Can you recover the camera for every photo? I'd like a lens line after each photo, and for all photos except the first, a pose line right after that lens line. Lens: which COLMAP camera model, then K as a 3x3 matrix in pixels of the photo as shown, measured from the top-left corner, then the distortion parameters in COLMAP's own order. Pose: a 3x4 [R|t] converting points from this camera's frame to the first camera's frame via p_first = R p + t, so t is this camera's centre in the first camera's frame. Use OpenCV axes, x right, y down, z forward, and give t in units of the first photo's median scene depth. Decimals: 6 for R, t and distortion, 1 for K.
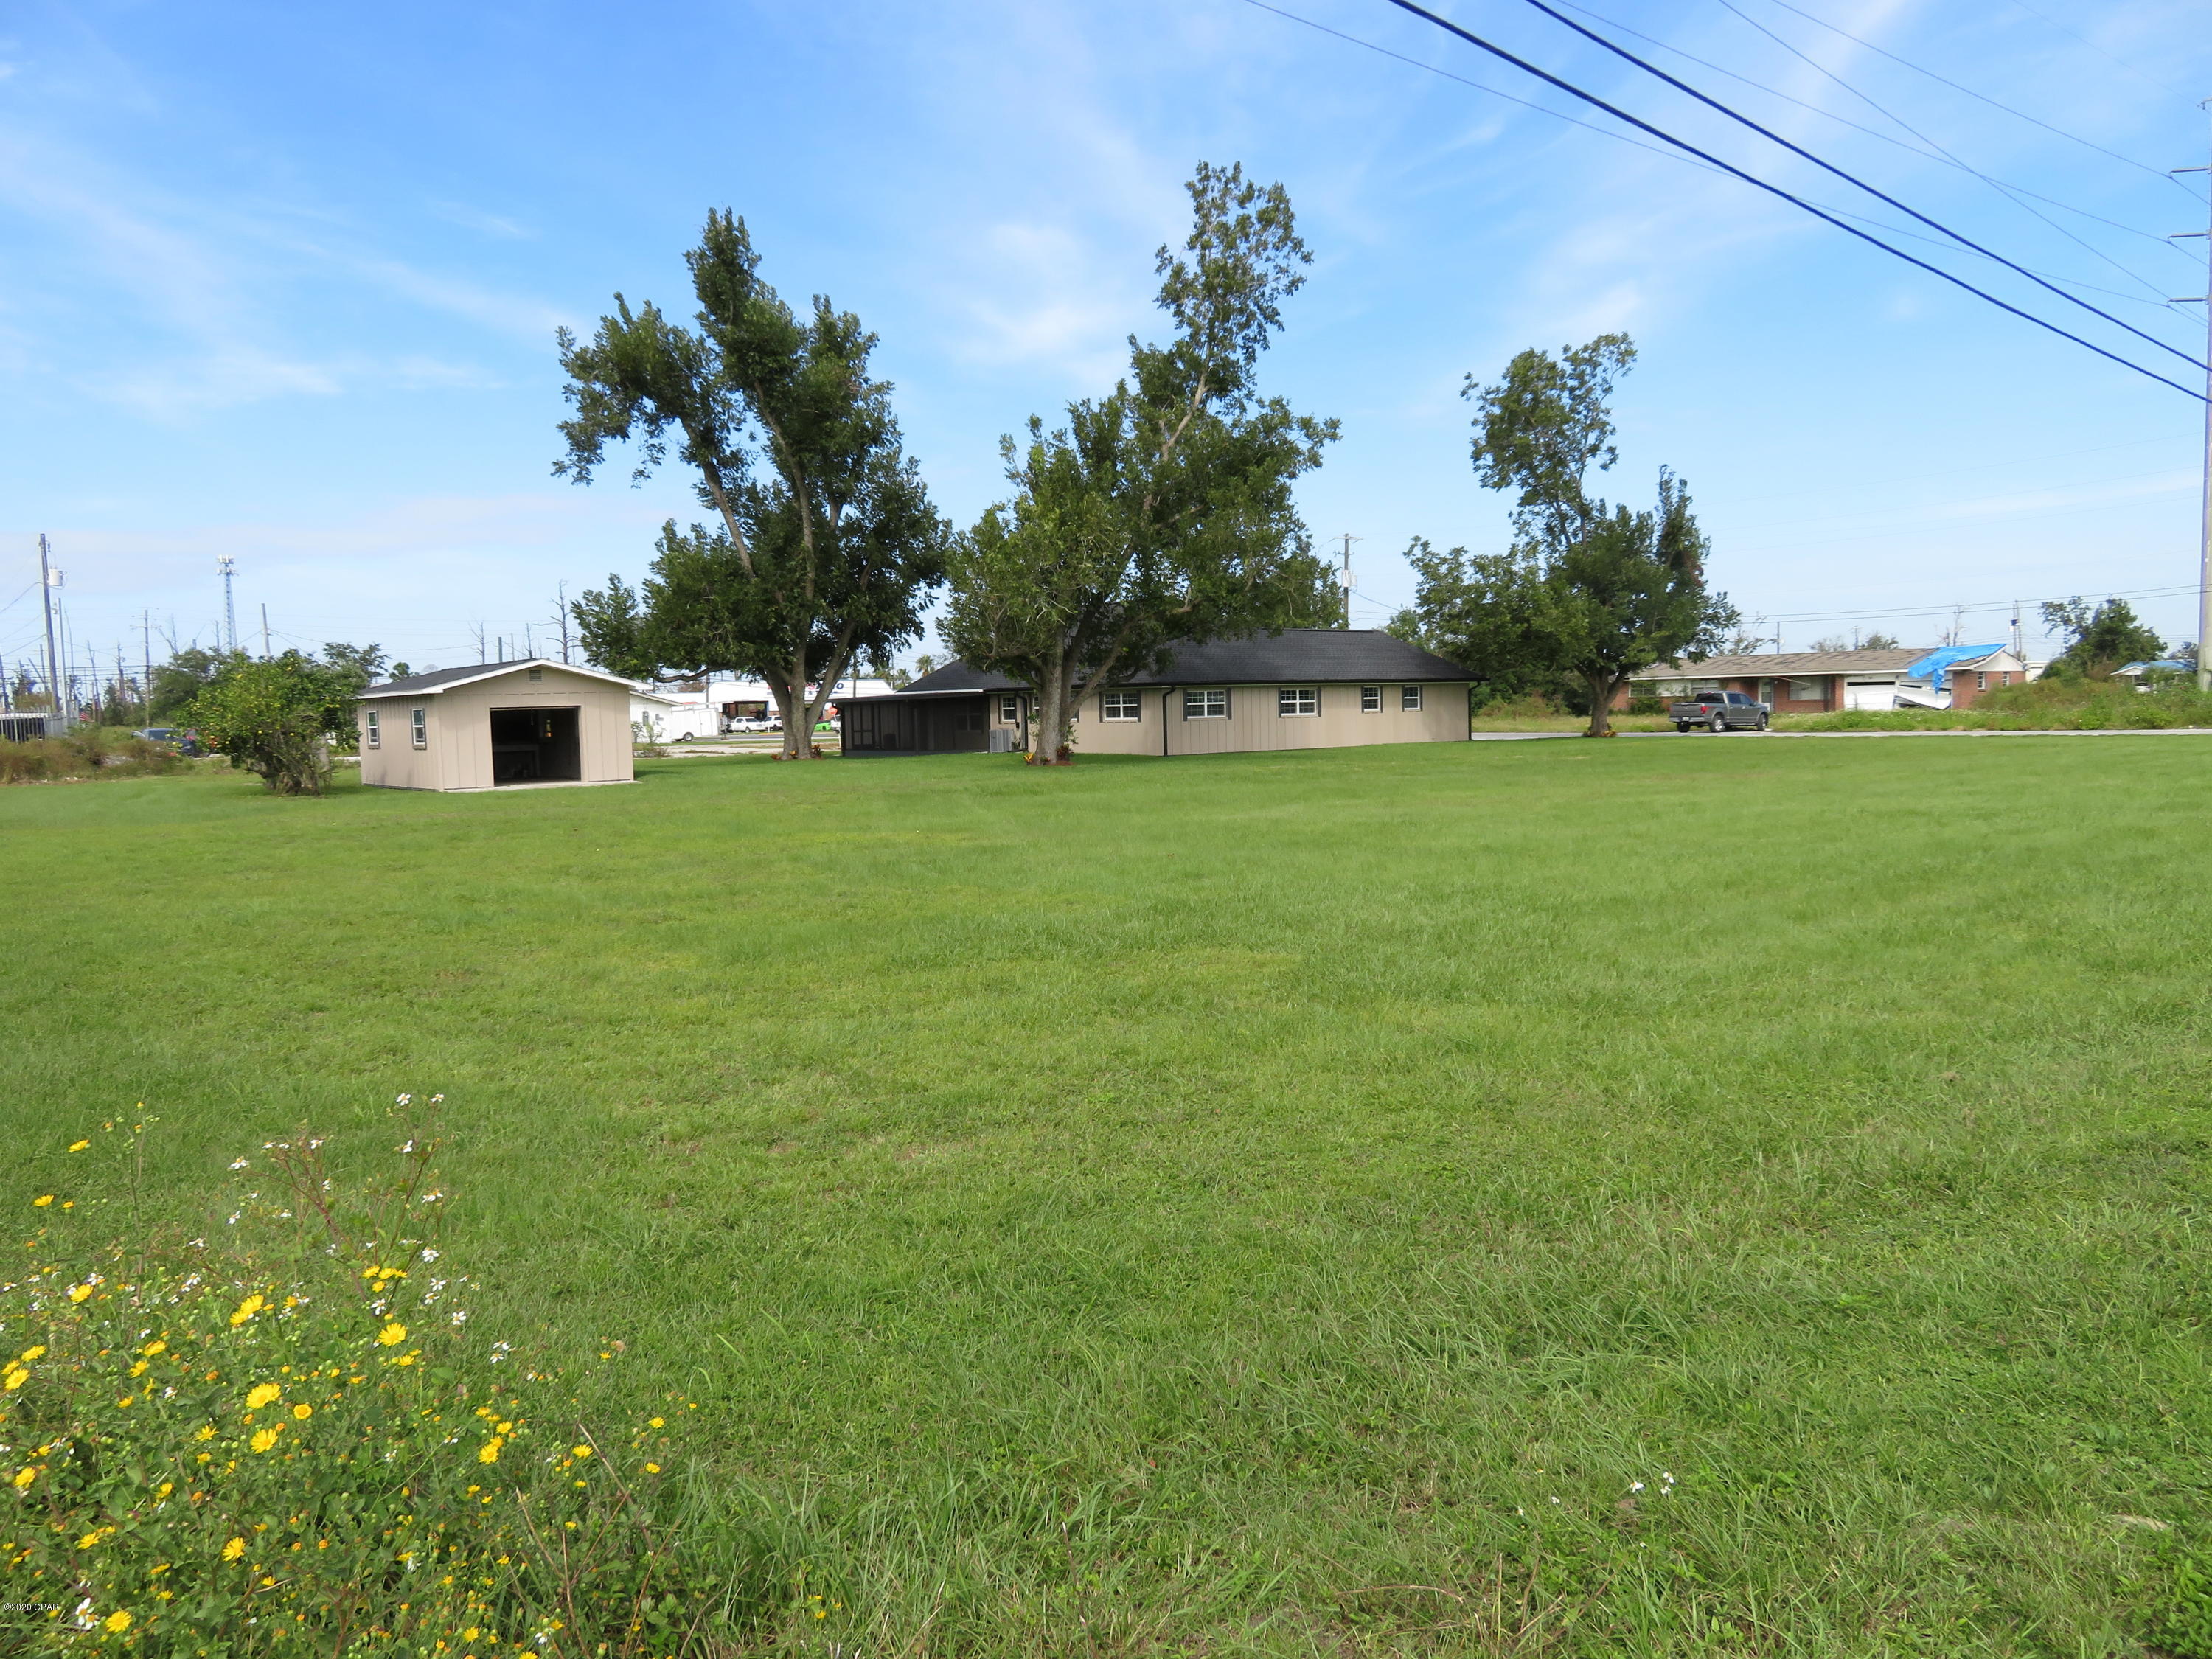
lens RADIAL K [[1624.2, 0, 1106.0], [0, 1624.2, 829.5], [0, 0, 1]] dist [-0.005831, -0.000373]
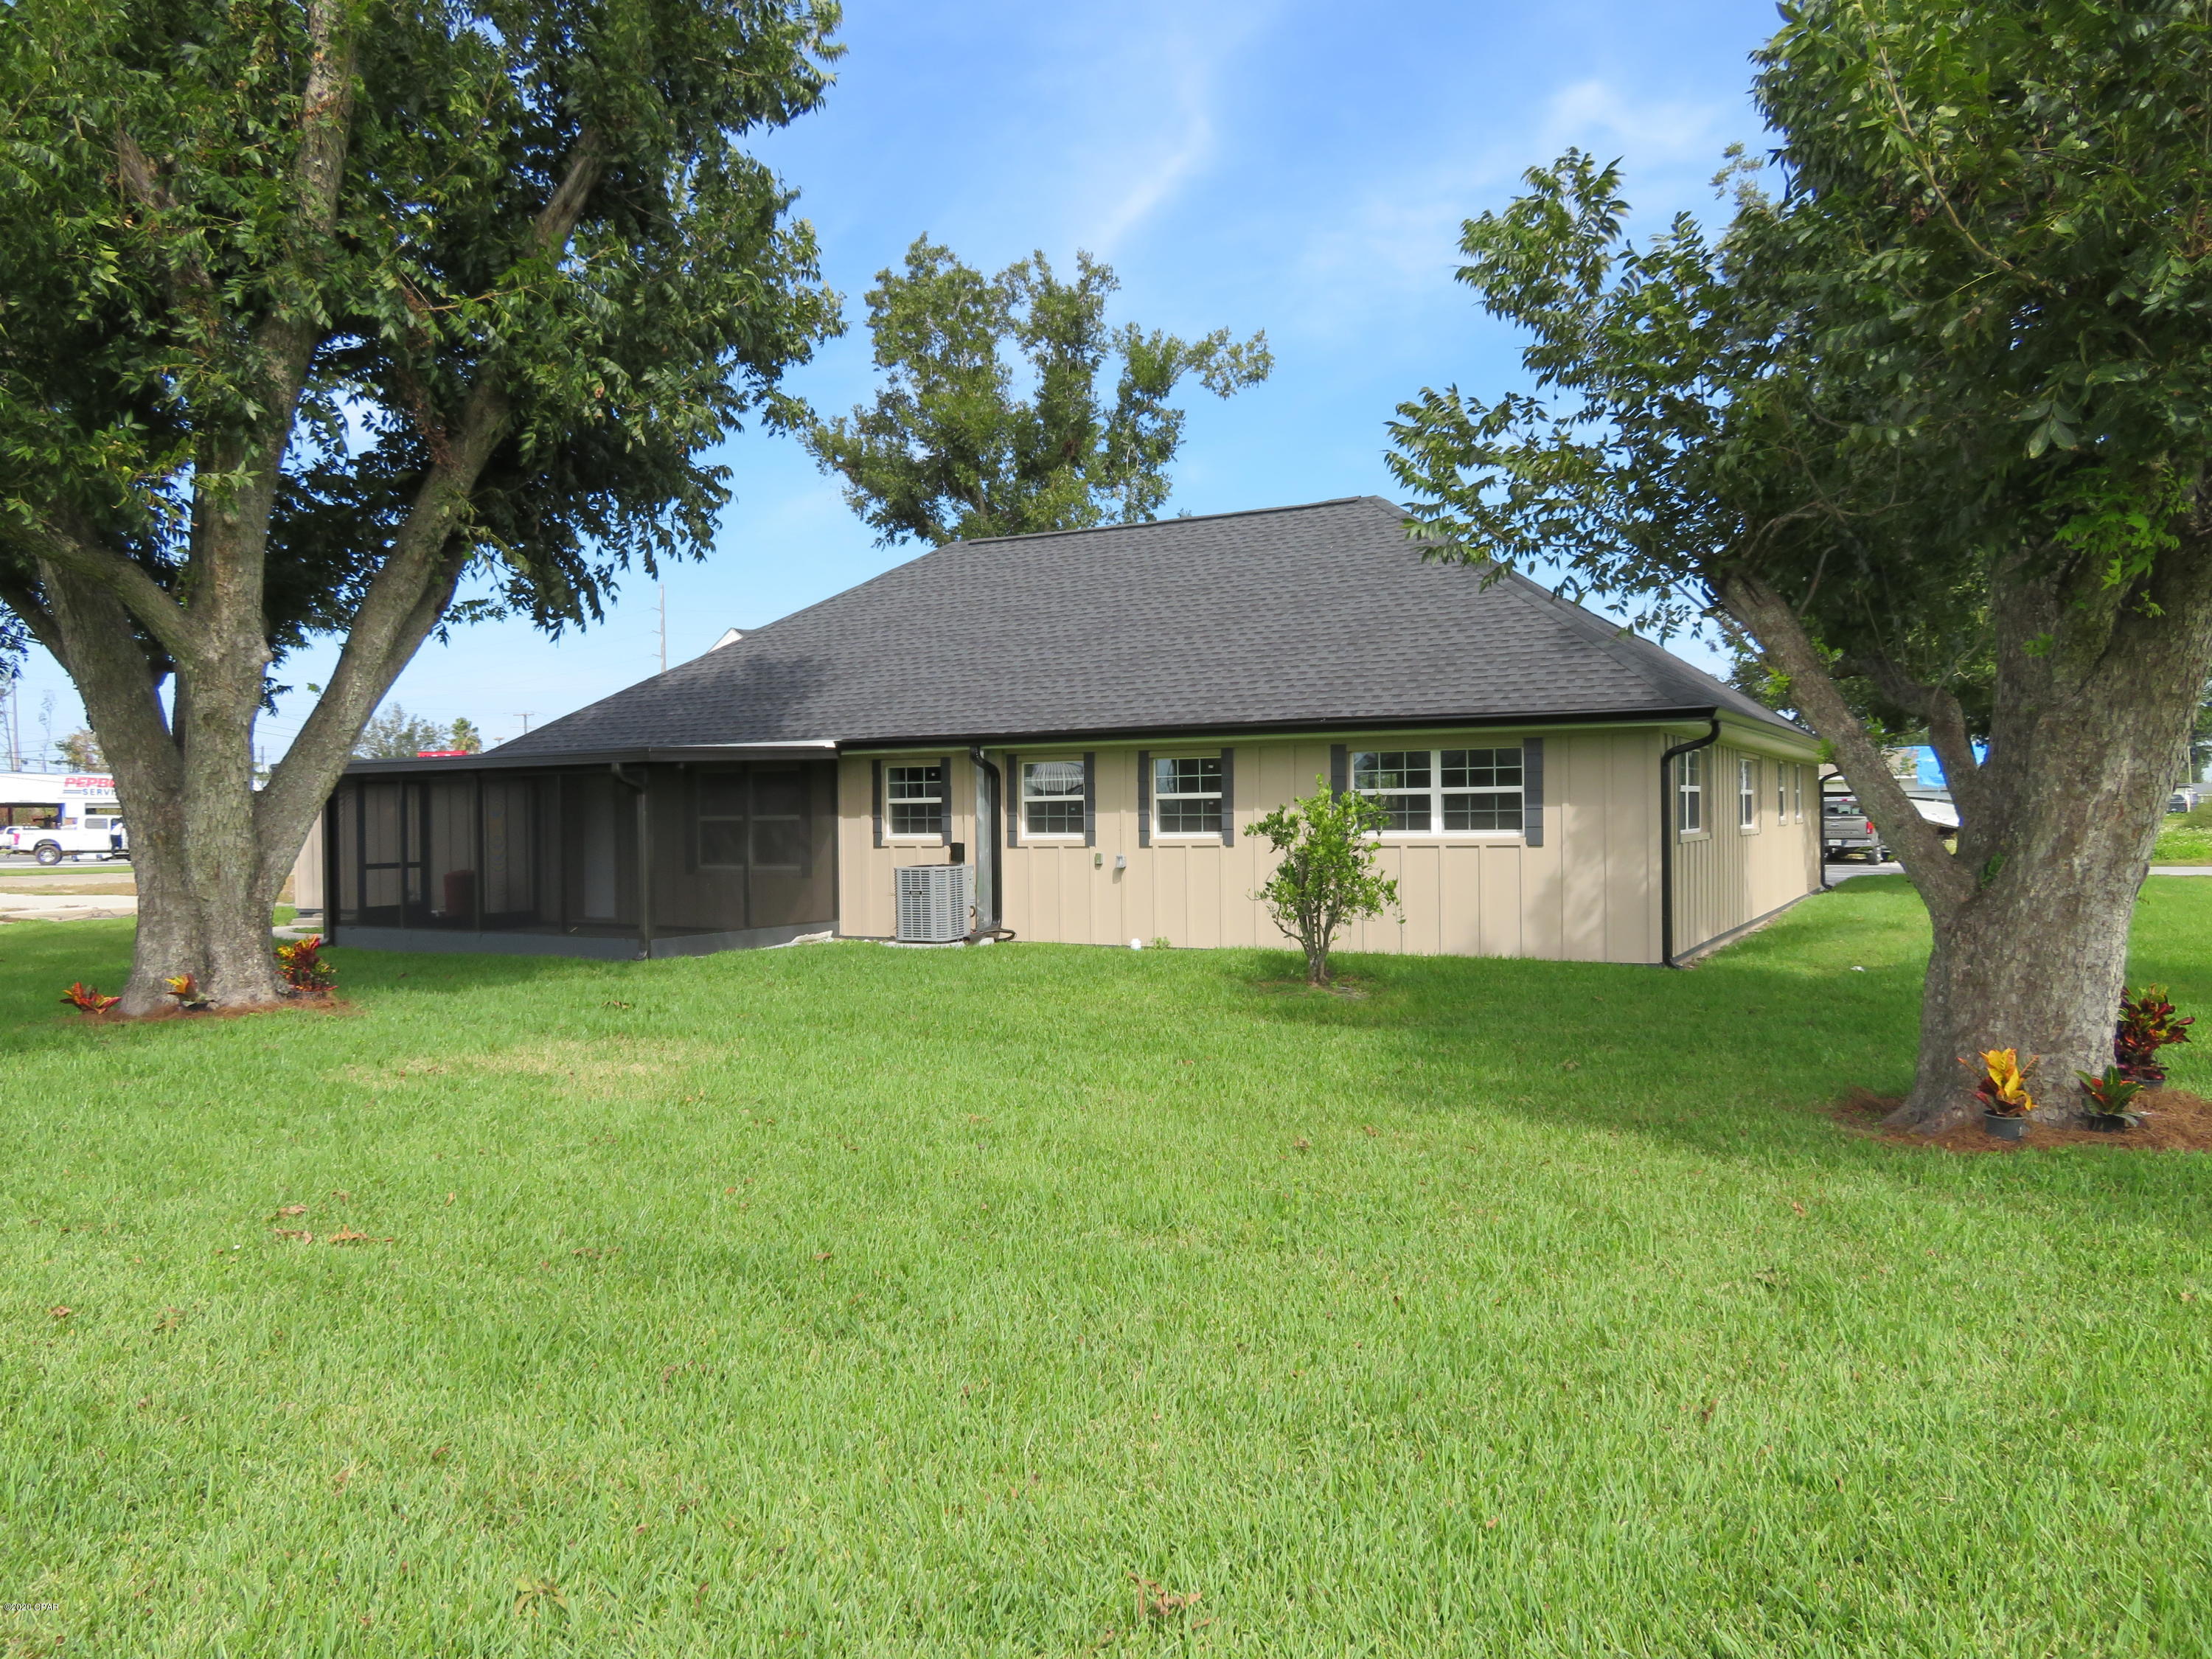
lens RADIAL K [[1624.2, 0, 1106.0], [0, 1624.2, 829.5], [0, 0, 1]] dist [-0.005831, -0.000373]
pose [[0.933489, 0.008775, 0.358499, -0.145979], [0.016809, 0.997531, -0.068187, -0.047071], [-0.358212, 0.069678, 0.931036, 0.707280]]
